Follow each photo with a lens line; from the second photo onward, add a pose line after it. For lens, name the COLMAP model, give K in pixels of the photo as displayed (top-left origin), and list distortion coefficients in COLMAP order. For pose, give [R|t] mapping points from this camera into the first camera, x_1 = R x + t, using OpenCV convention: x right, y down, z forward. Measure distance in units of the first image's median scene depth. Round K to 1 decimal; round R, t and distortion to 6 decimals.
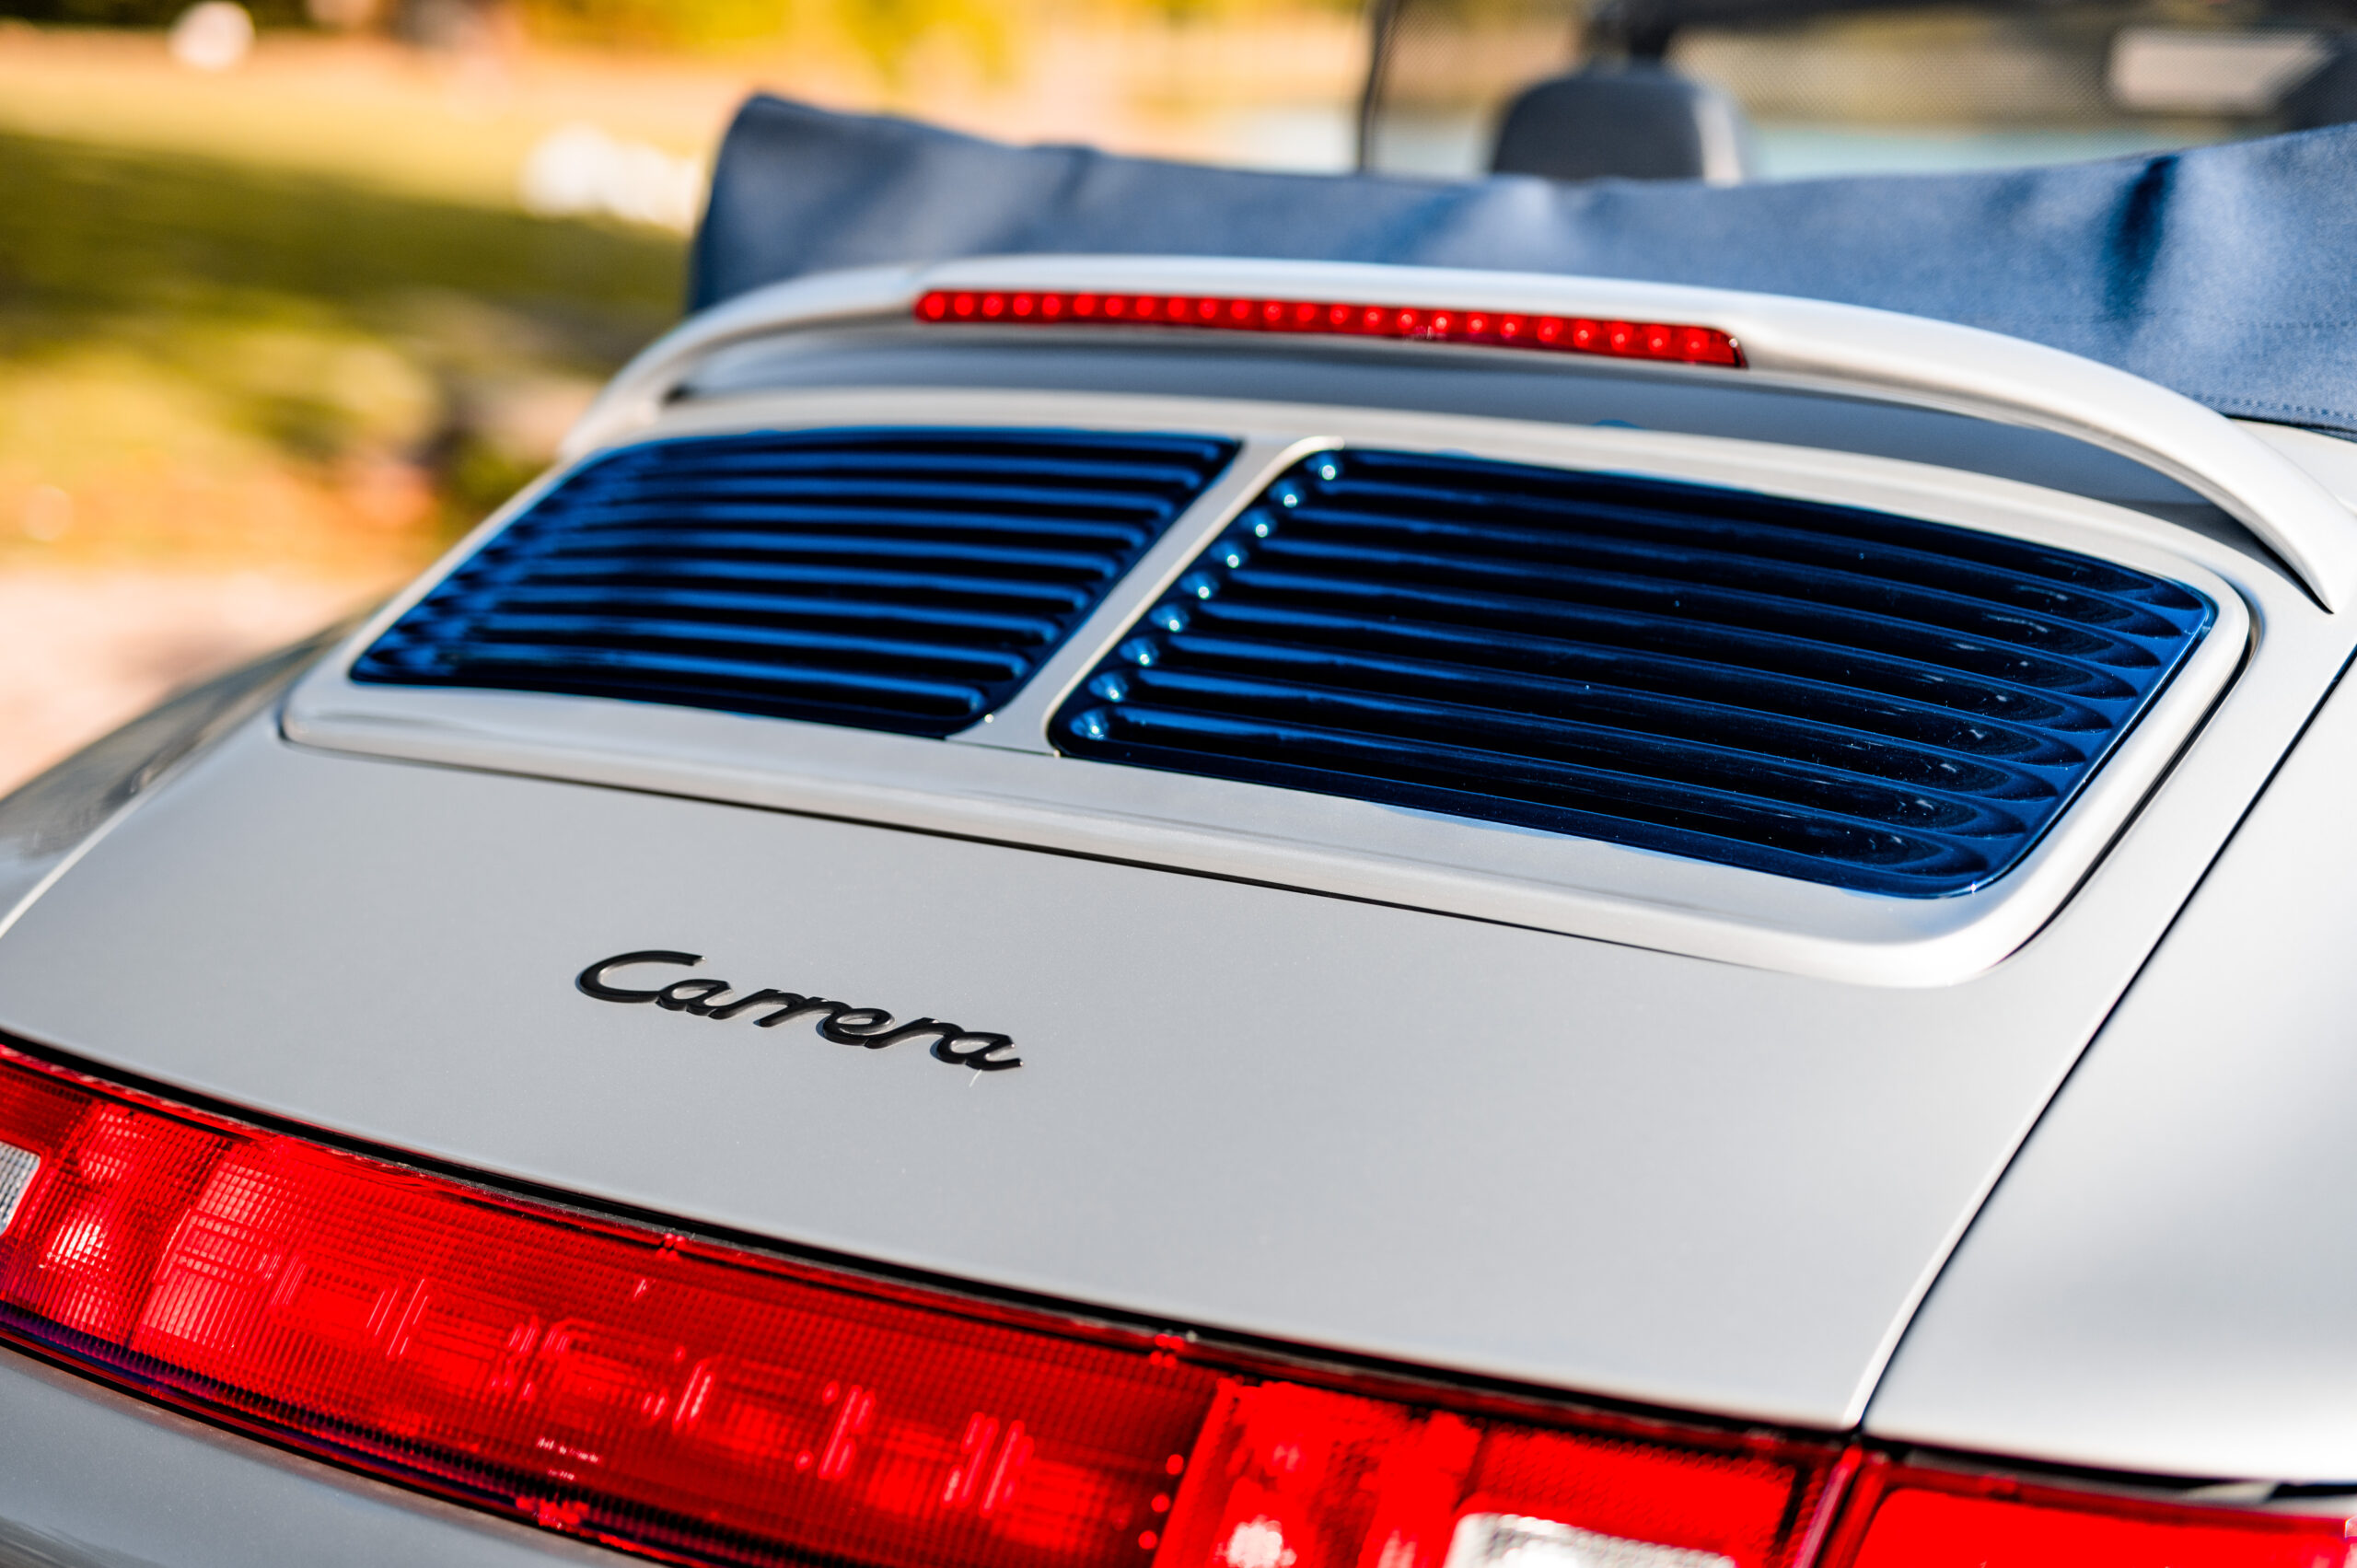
lens RADIAL K [[3442.6, 0, 1188.7], [0, 3442.6, 785.3], [0, 0, 1]] dist [0.016895, 0.004569]
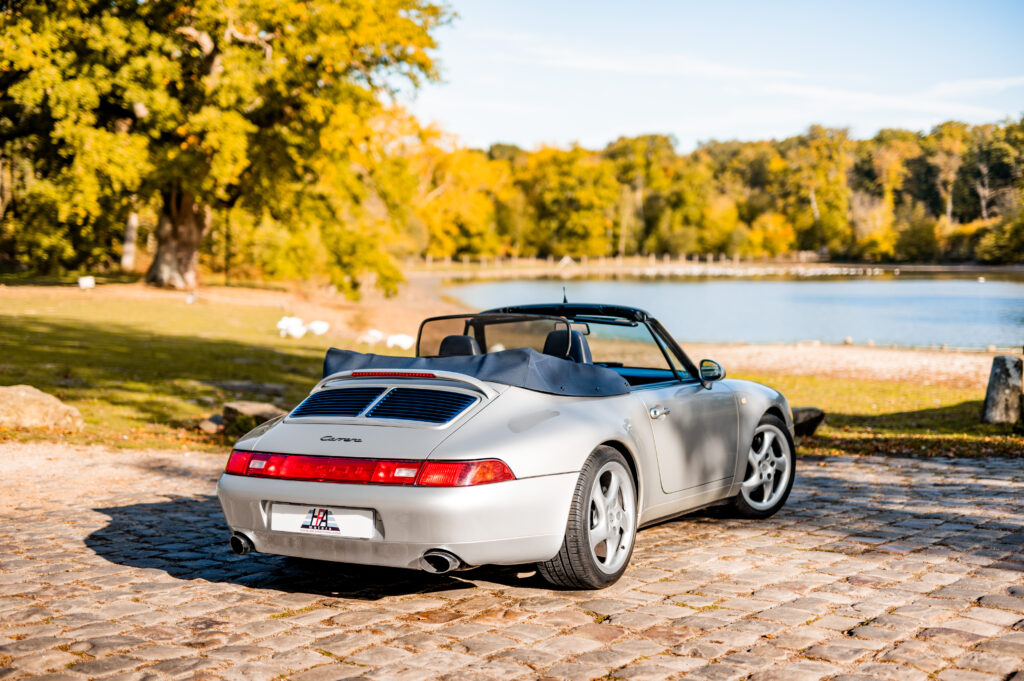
lens RADIAL K [[1490.1, 0, 511.7], [0, 1490.1, 343.0], [0, 0, 1]] dist [0.002751, 0.081836]
pose [[0.999228, -0.036945, 0.013351, 0.367334], [0.038643, 0.985550, -0.164920, 0.559147], [-0.007066, 0.165309, 0.986217, -3.653948]]
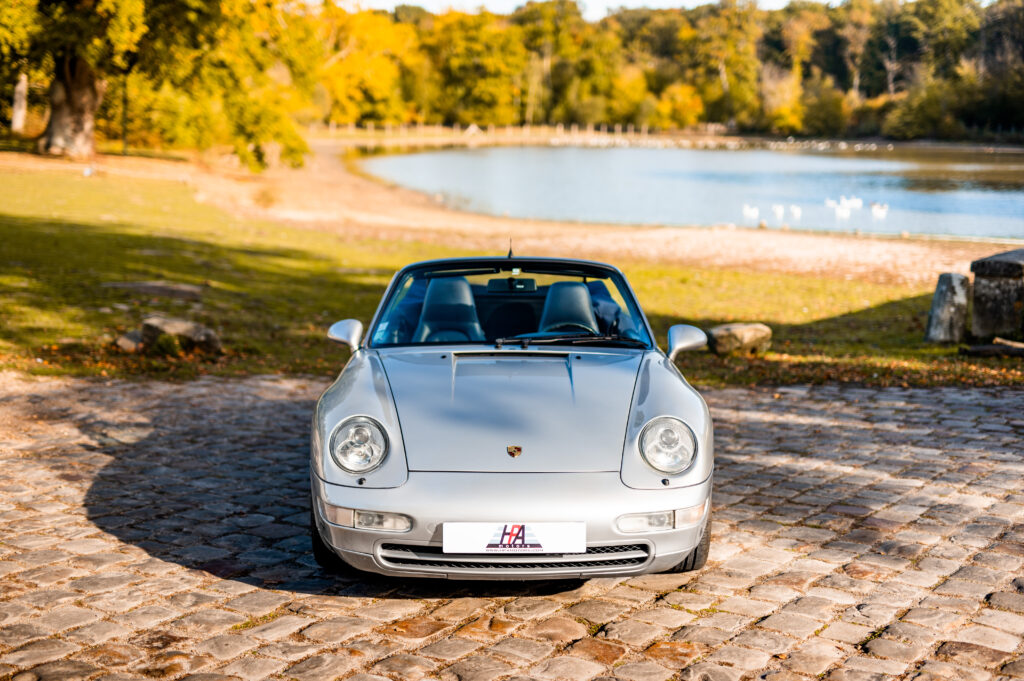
lens RADIAL K [[1495.6, 0, 516.4], [0, 1495.6, 341.1], [0, 0, 1]] dist [0.016895, 0.004569]
pose [[0.996283, -0.031798, 0.080062, 0.269209], [0.037725, 0.996571, -0.073646, 0.382005], [-0.077446, 0.076393, 0.994066, -3.490967]]
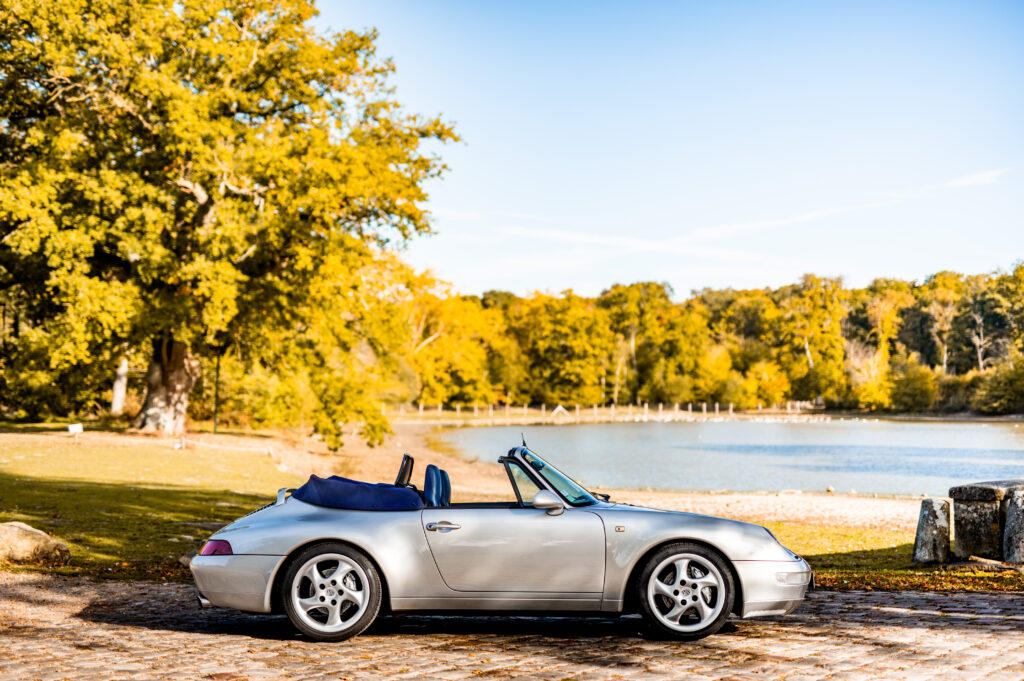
lens RADIAL K [[1523.6, 0, 511.4], [0, 1523.6, 338.7], [0, 0, 1]] dist [-0.001252, 0.040936]
pose [[0.999353, -0.031053, 0.018172, 0.483380], [0.034749, 0.963976, -0.263708, 0.671881], [-0.009329, 0.264169, 0.964431, -4.119683]]
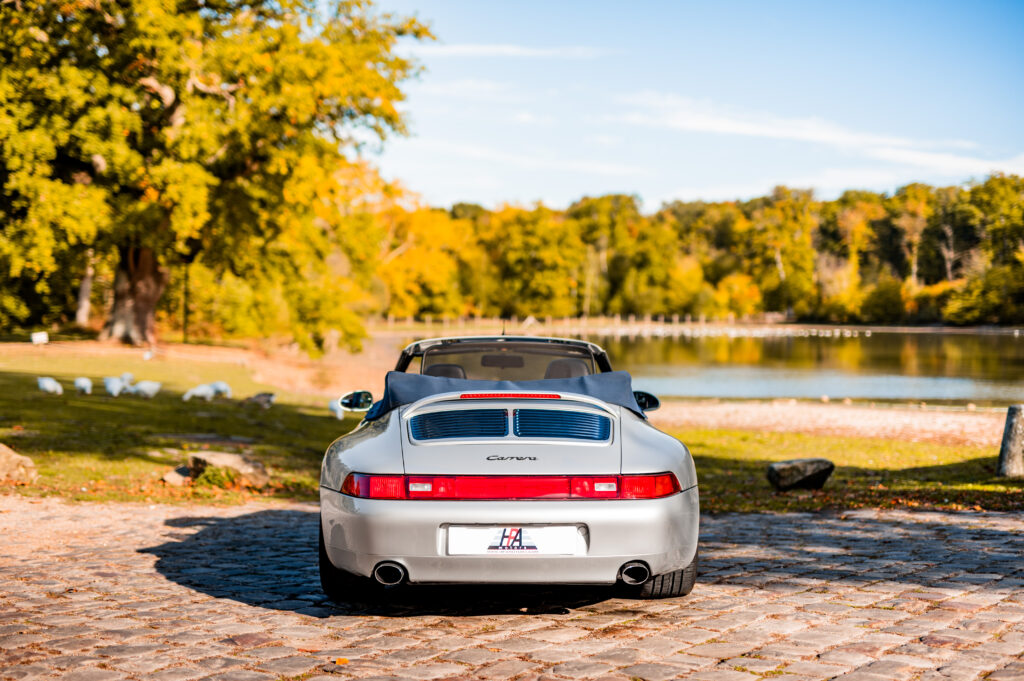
lens RADIAL K [[1504.1, 0, 513.9], [0, 1504.1, 341.0], [0, 0, 1]] dist [0.012553, 0.010040]
pose [[0.998507, -0.033354, 0.043266, 0.284205], [0.041601, 0.977567, -0.206474, 0.561558], [-0.035408, 0.207966, 0.977495, -3.395704]]
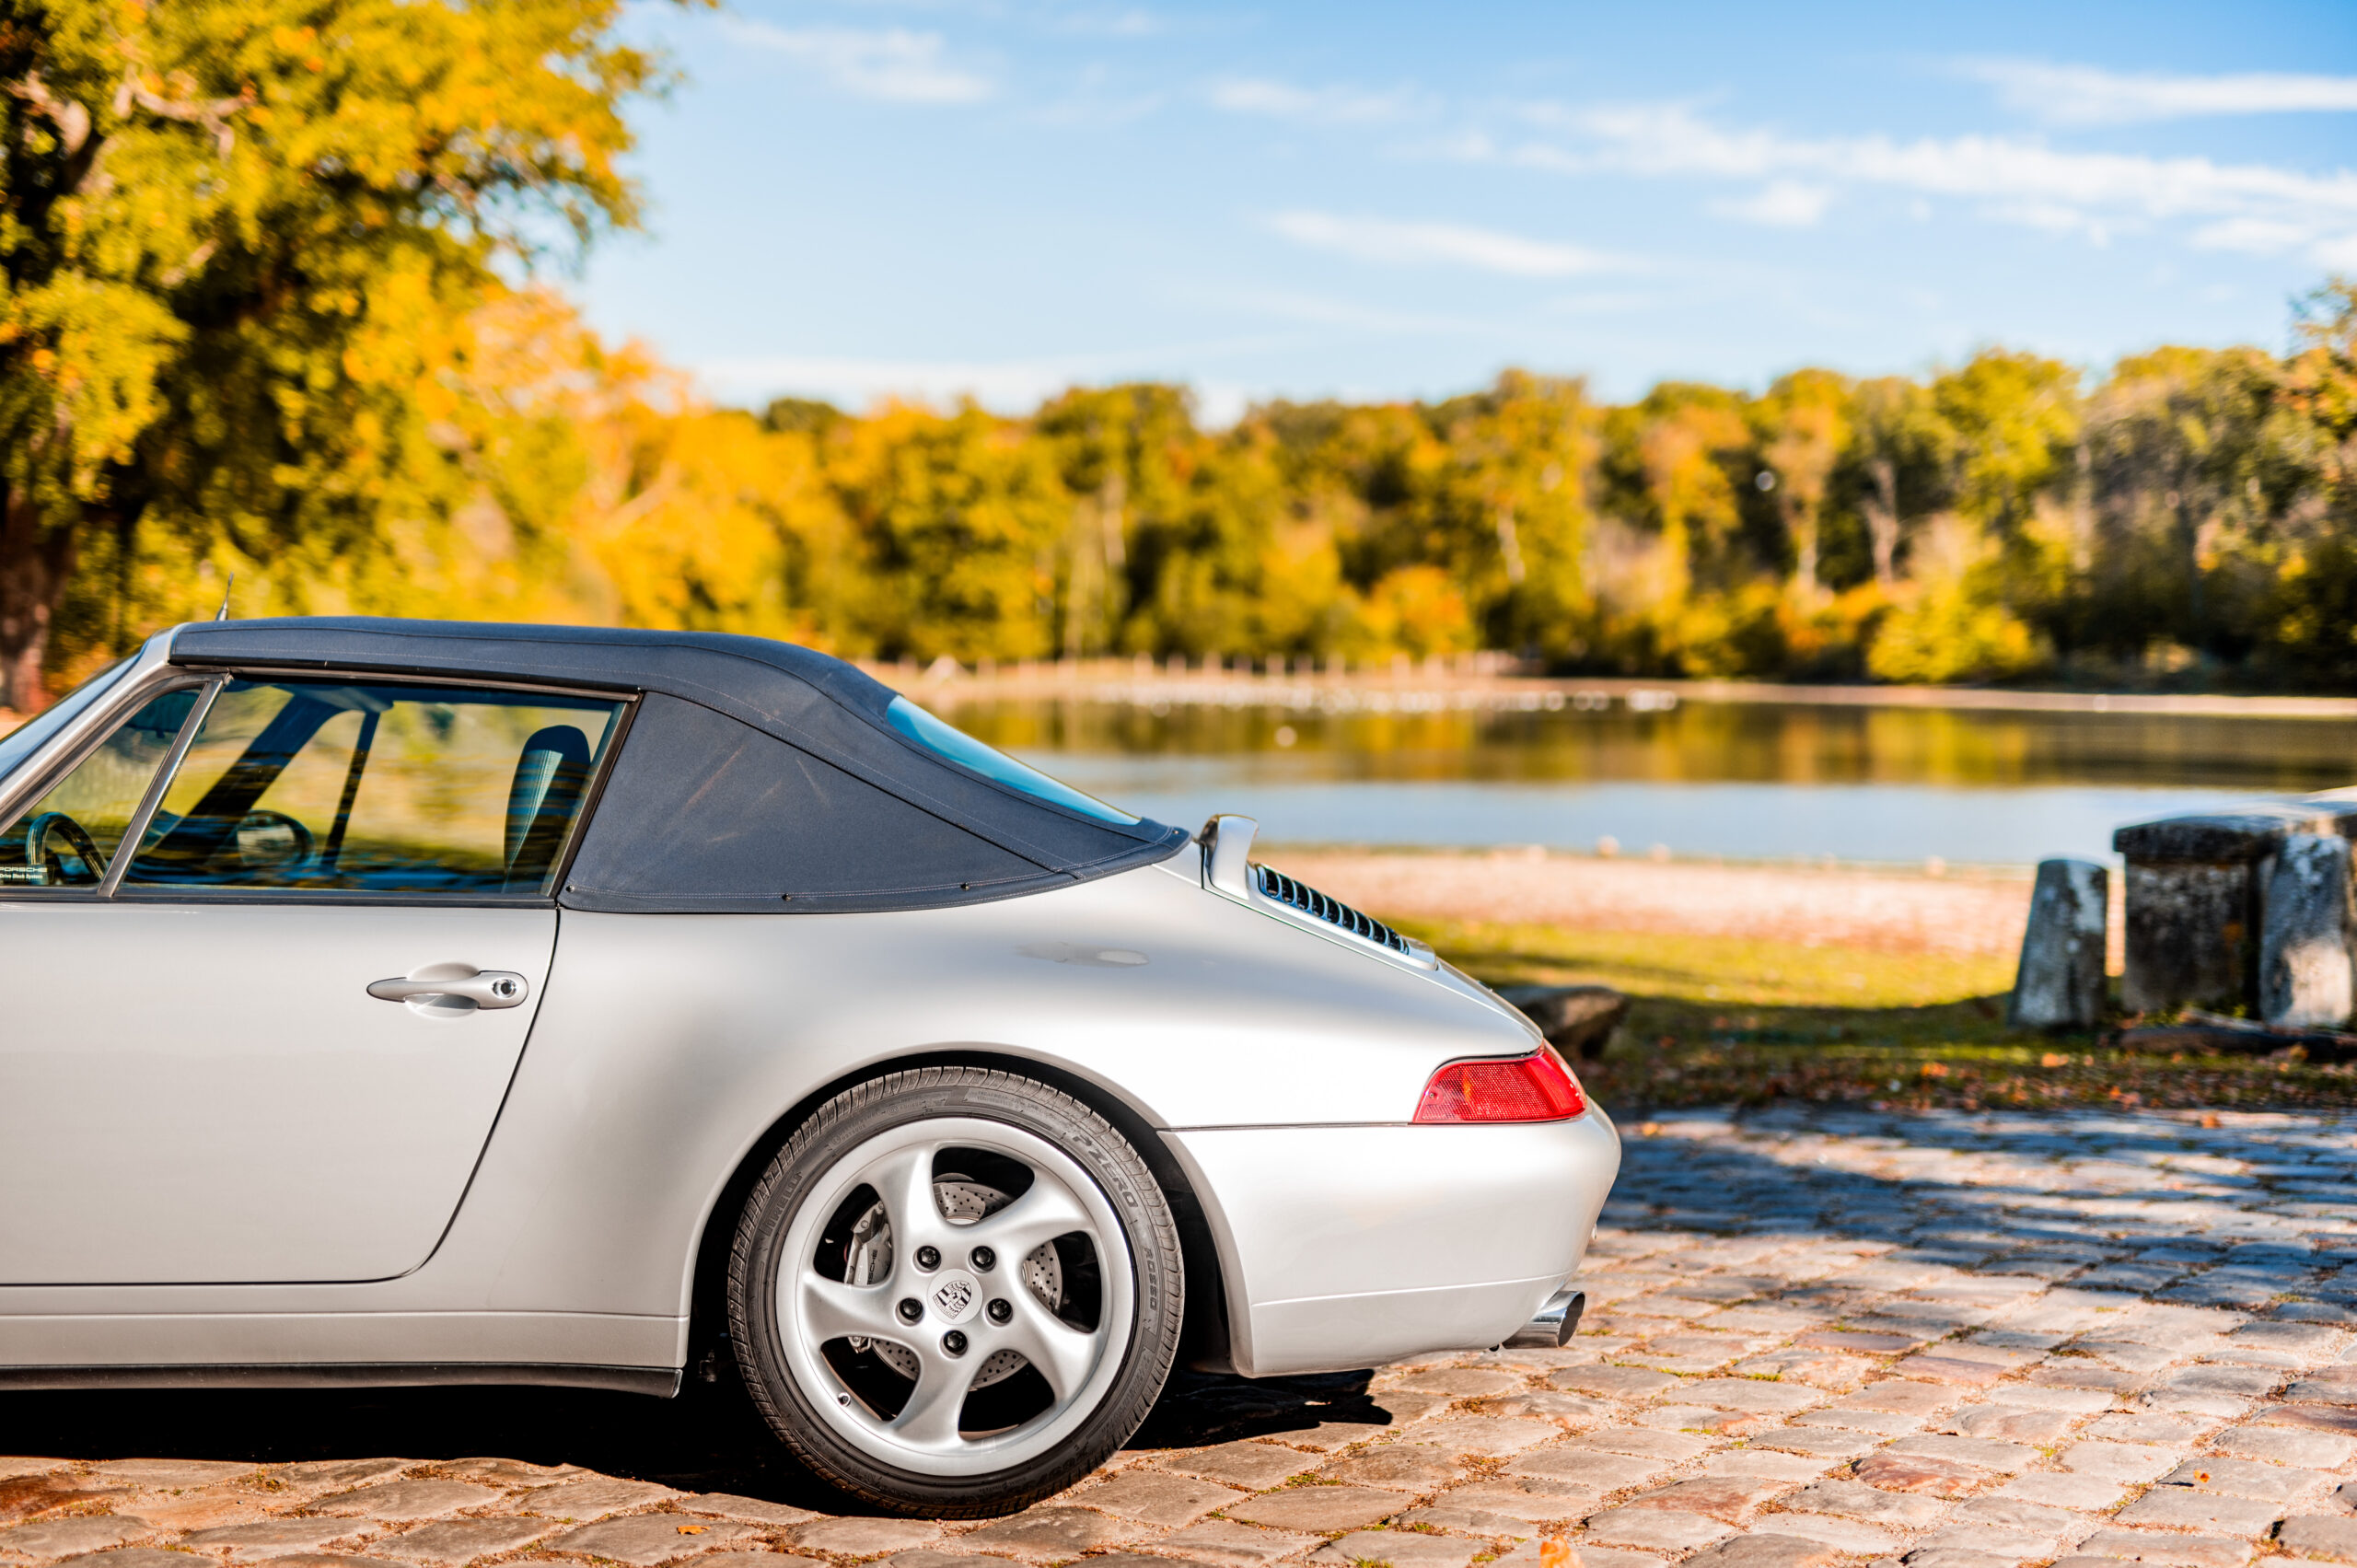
lens RADIAL K [[3405.1, 0, 1220.6], [0, 3405.1, 782.2], [0, 0, 1]] dist [0.003923, 0.086687]
pose [[0.990738, -0.030487, 0.132320, 0.366034], [0.054726, 0.981473, -0.183621, 0.519292], [-0.124270, 0.189161, 0.974051, -3.071111]]
